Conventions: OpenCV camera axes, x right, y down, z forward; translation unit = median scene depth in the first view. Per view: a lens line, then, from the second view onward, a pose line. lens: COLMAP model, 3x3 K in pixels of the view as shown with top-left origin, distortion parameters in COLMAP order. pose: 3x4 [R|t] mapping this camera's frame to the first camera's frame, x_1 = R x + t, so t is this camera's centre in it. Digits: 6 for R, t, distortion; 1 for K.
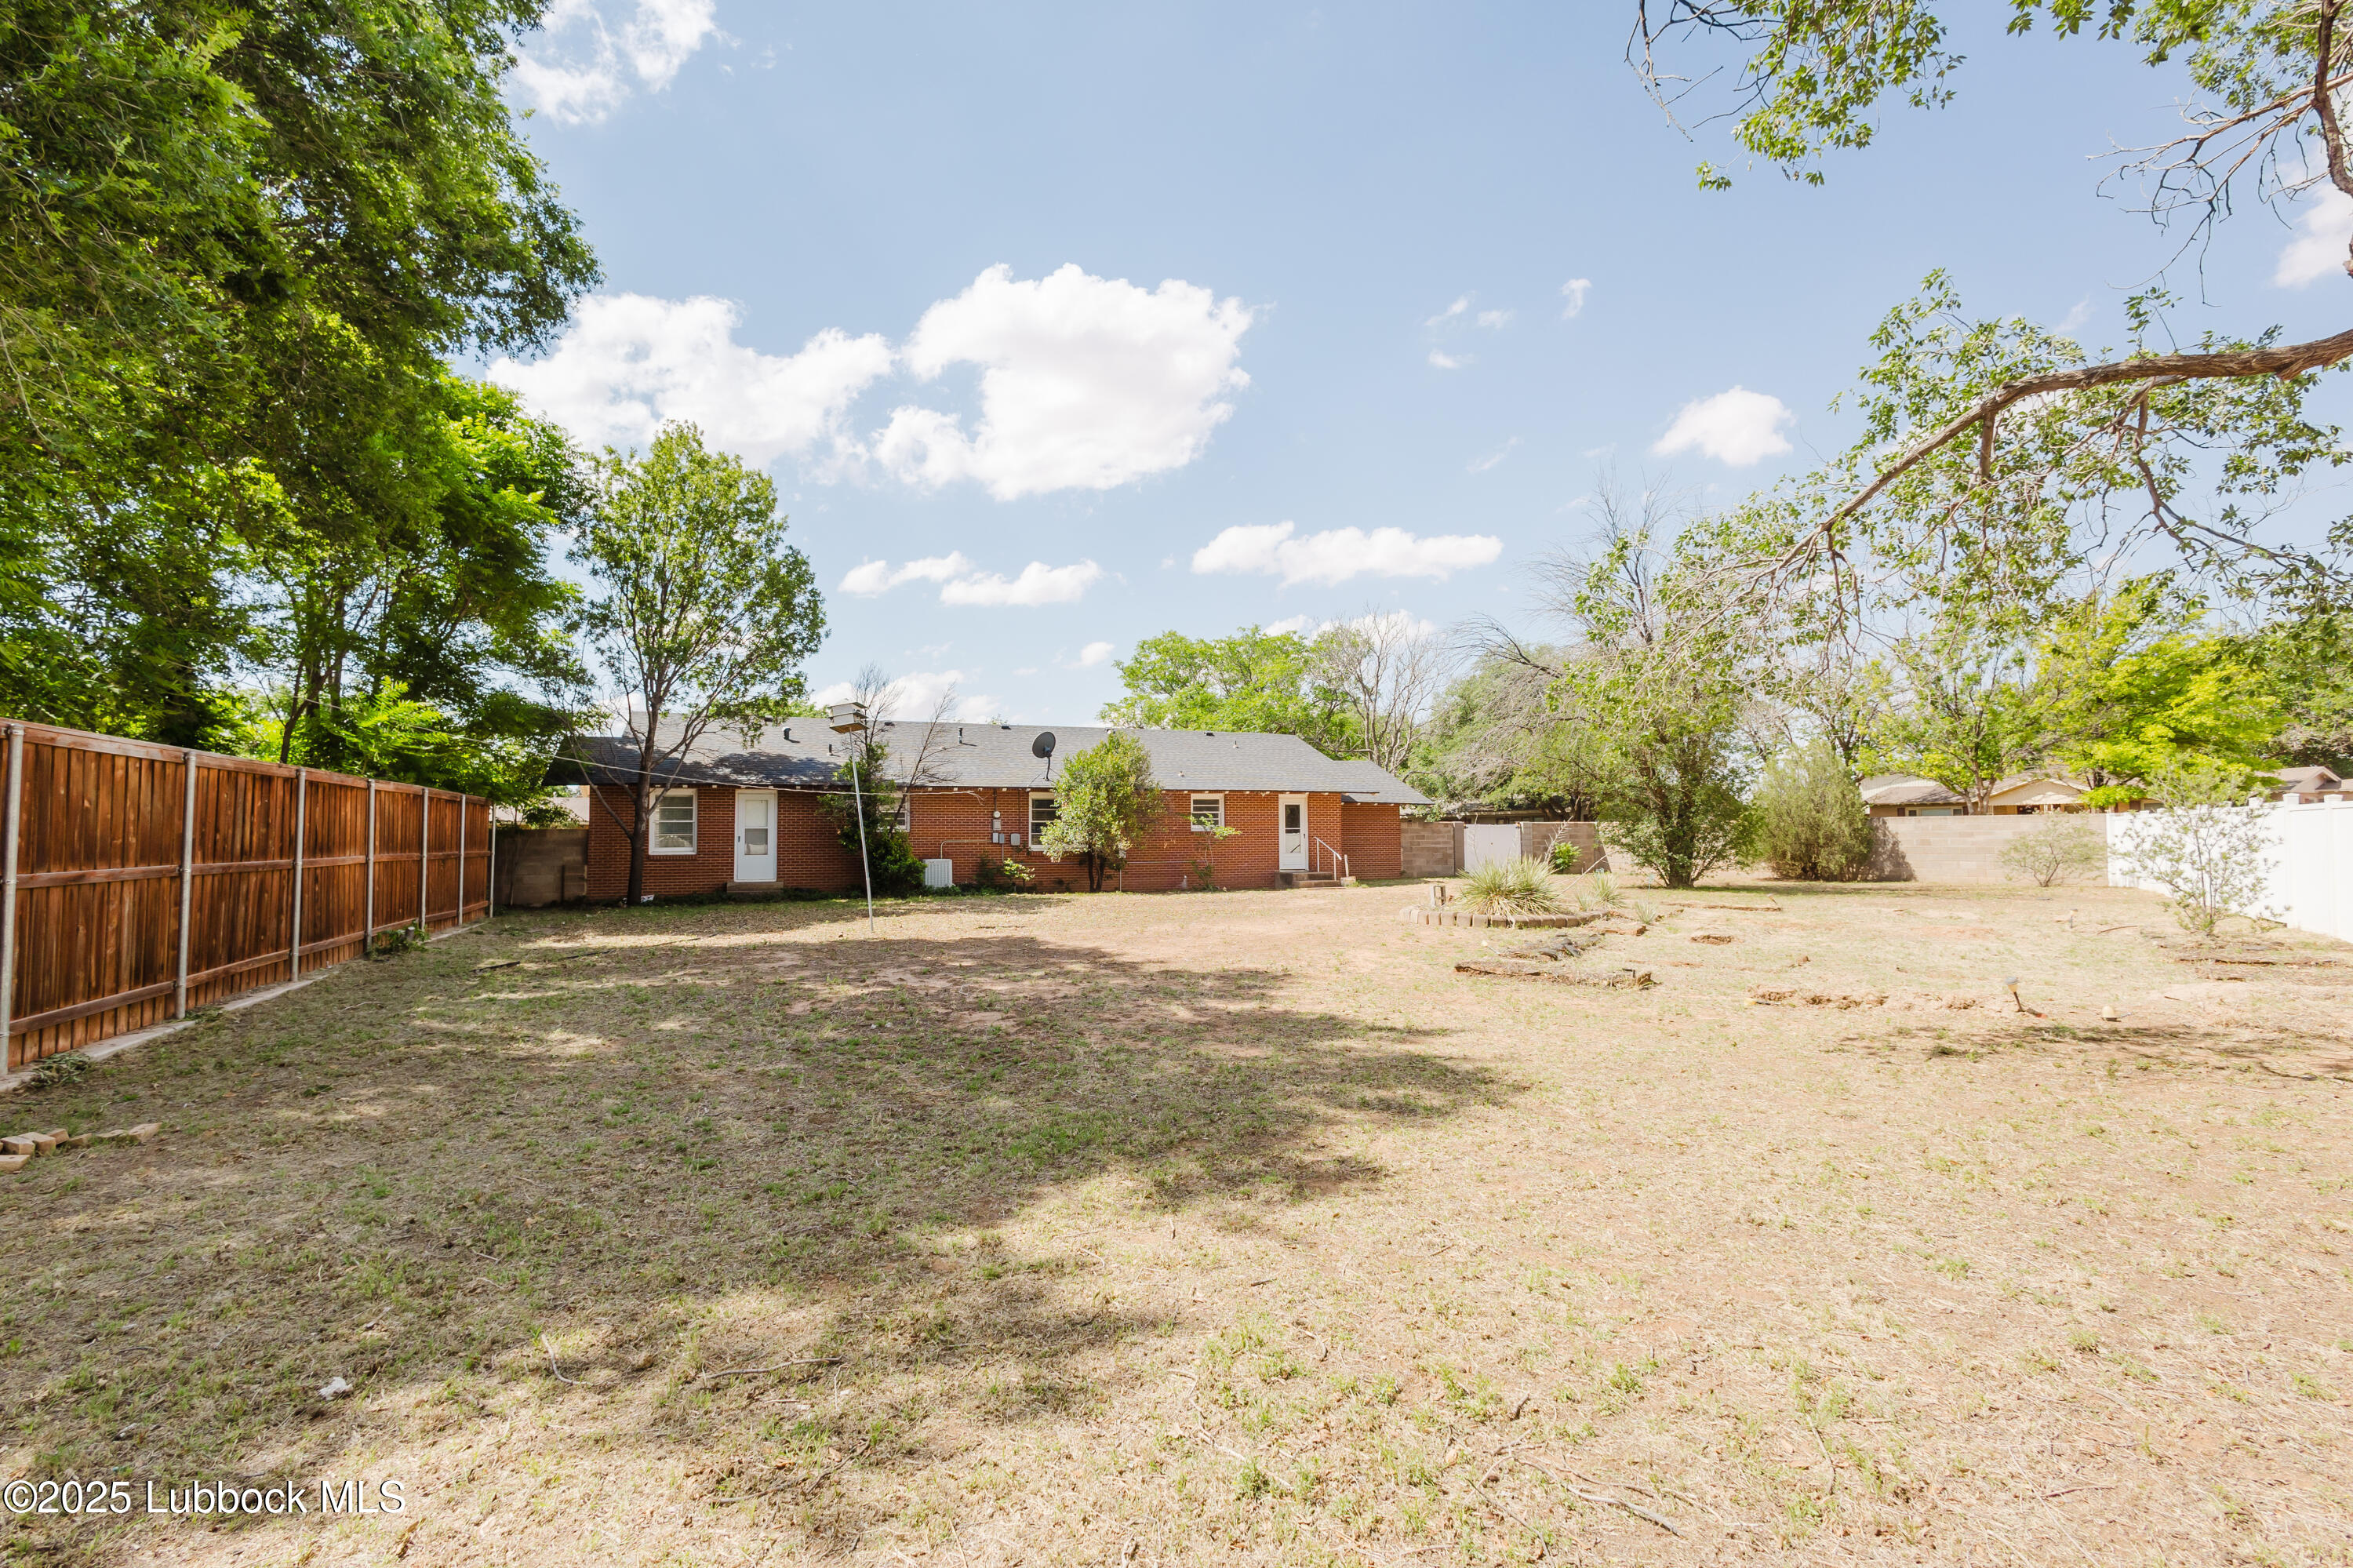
lens RADIAL K [[1084.5, 0, 1215.9], [0, 1084.5, 778.3], [0, 0, 1]] dist [0.024094, -0.006470]
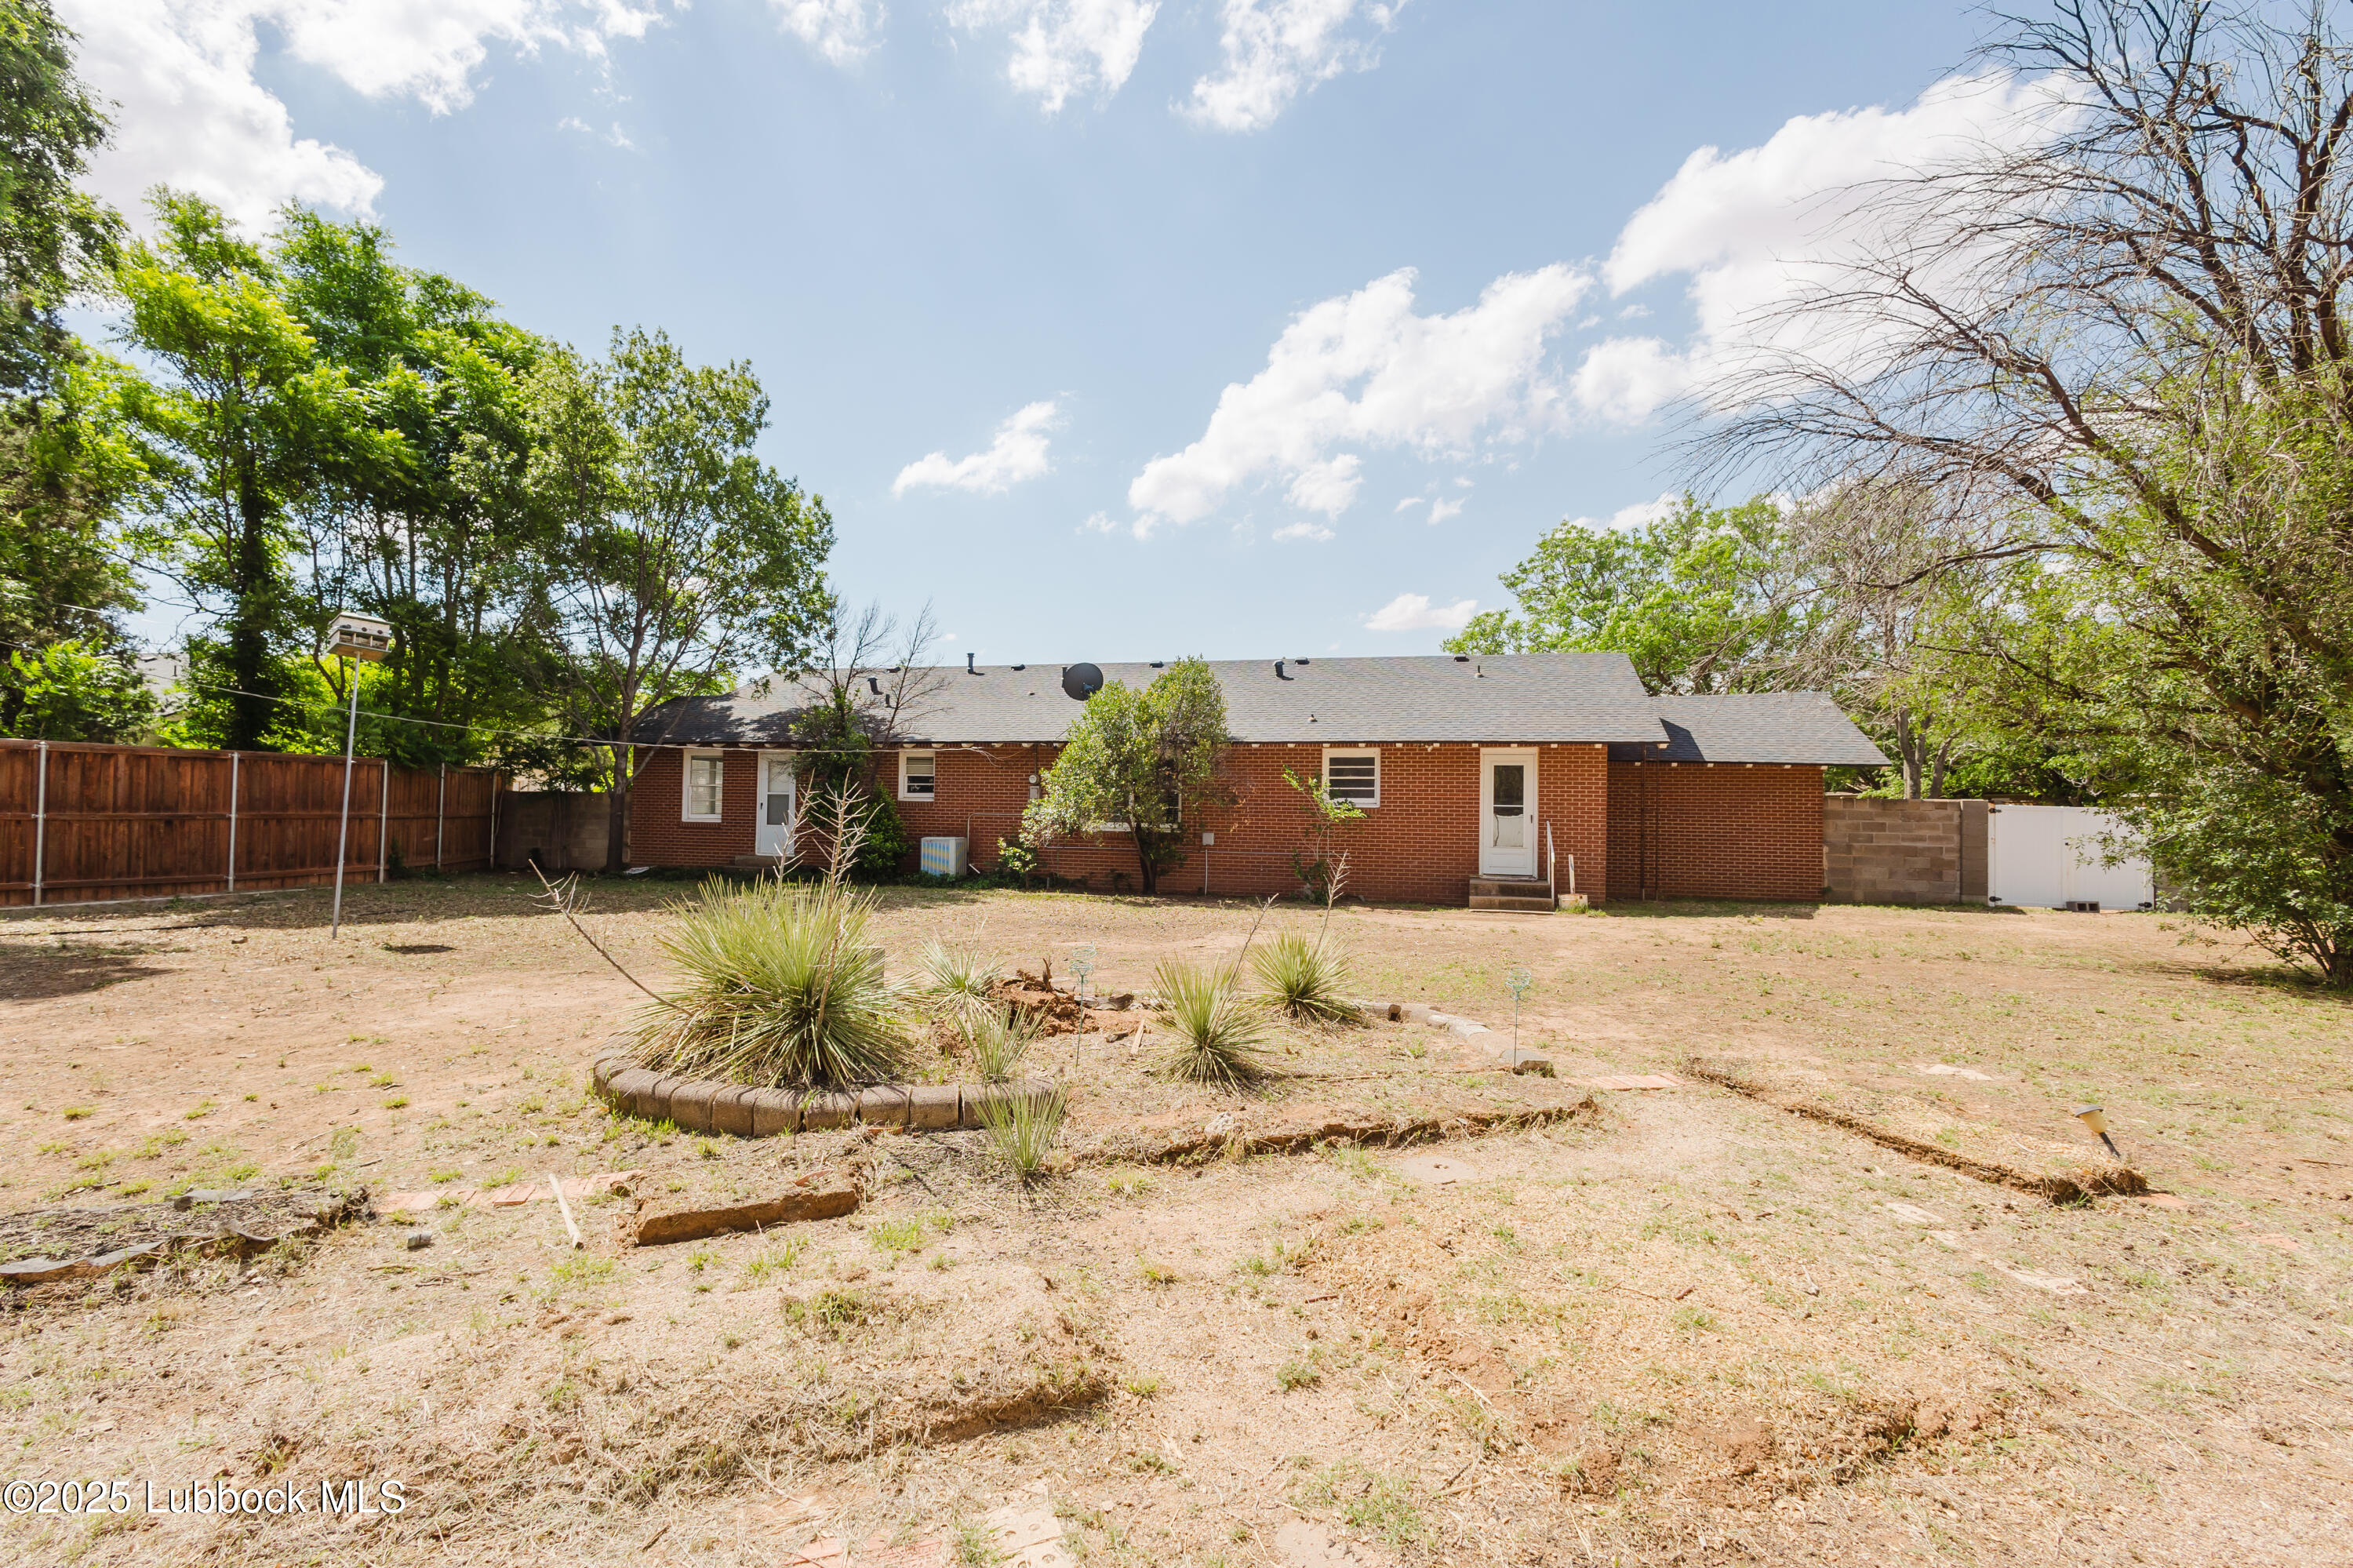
lens RADIAL K [[1084.5, 0, 1215.9], [0, 1084.5, 778.3], [0, 0, 1]] dist [0.024094, -0.006470]
pose [[0.784817, 0.006601, -0.619693, 0.311819], [0.015356, 0.999429, 0.030093, 0.011048], [0.619538, -0.033133, 0.784267, 0.445370]]
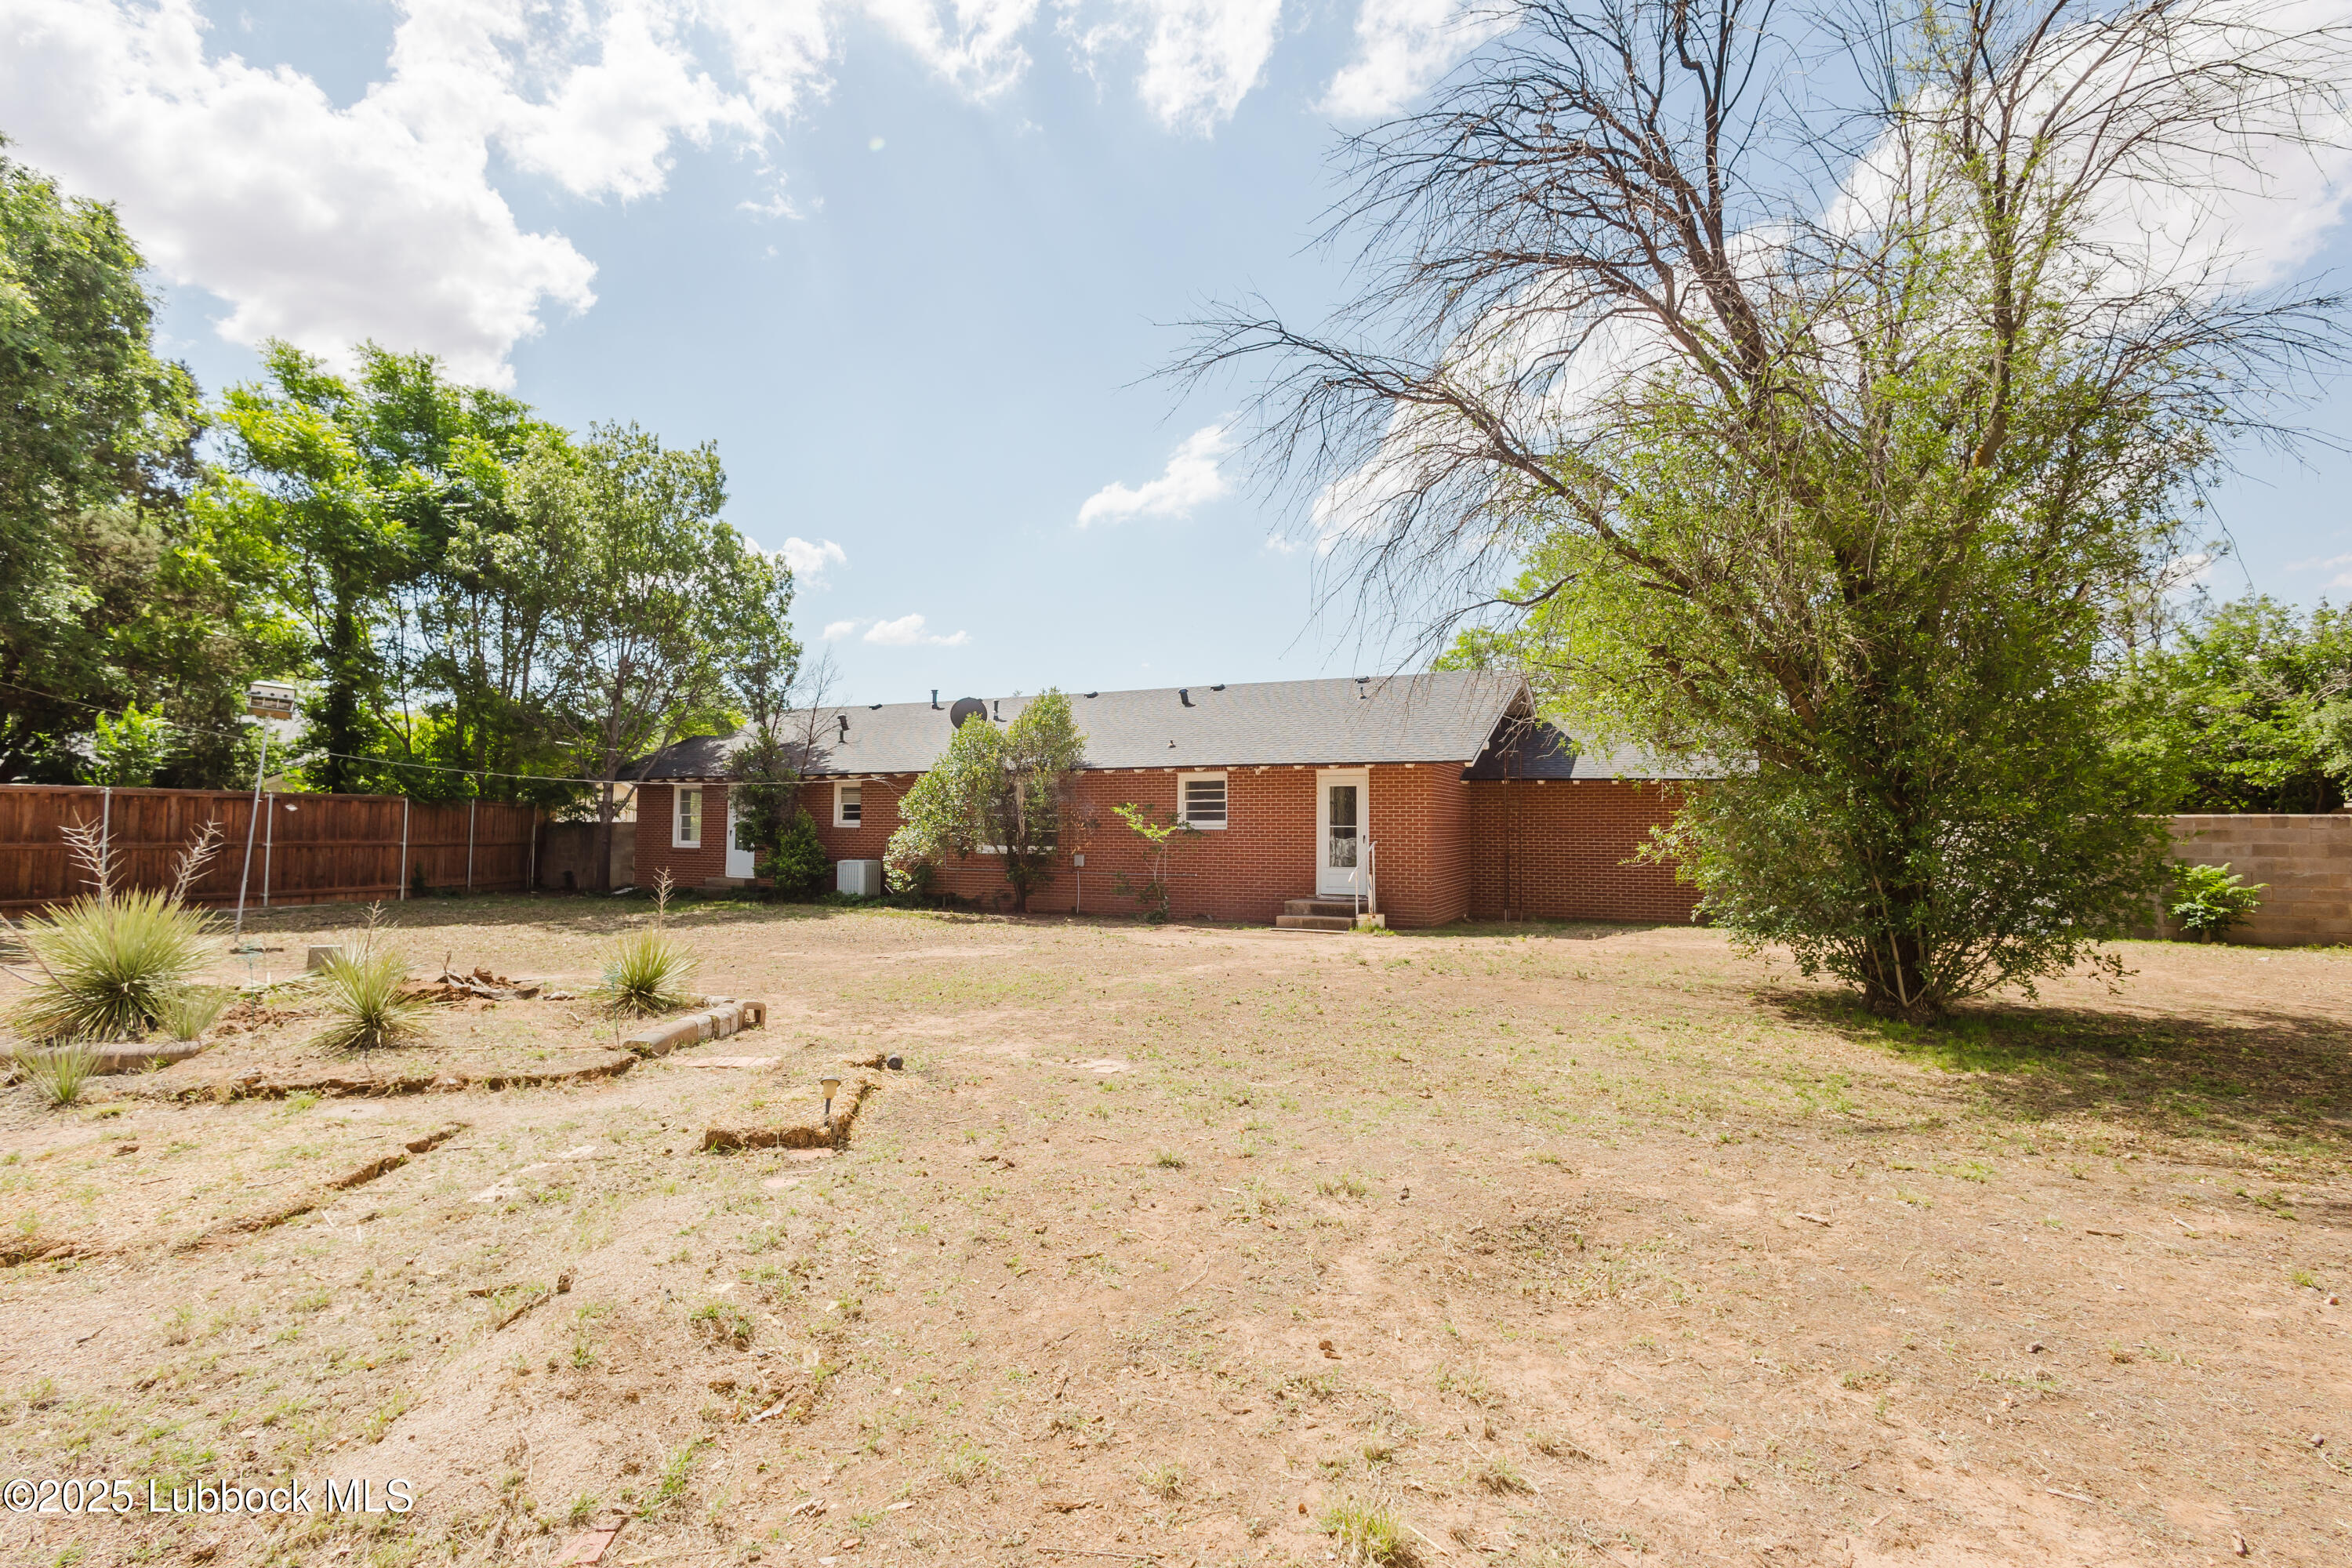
lens RADIAL K [[1125.9, 0, 1176.0], [0, 1125.9, 784.0], [0, 0, 1]] dist [0.051879, -0.000124]
pose [[0.629518, -0.016747, -0.776806, 0.491662], [0.034709, 0.999376, 0.006582, 0.015662], [0.776211, -0.031106, 0.629706, 0.548071]]
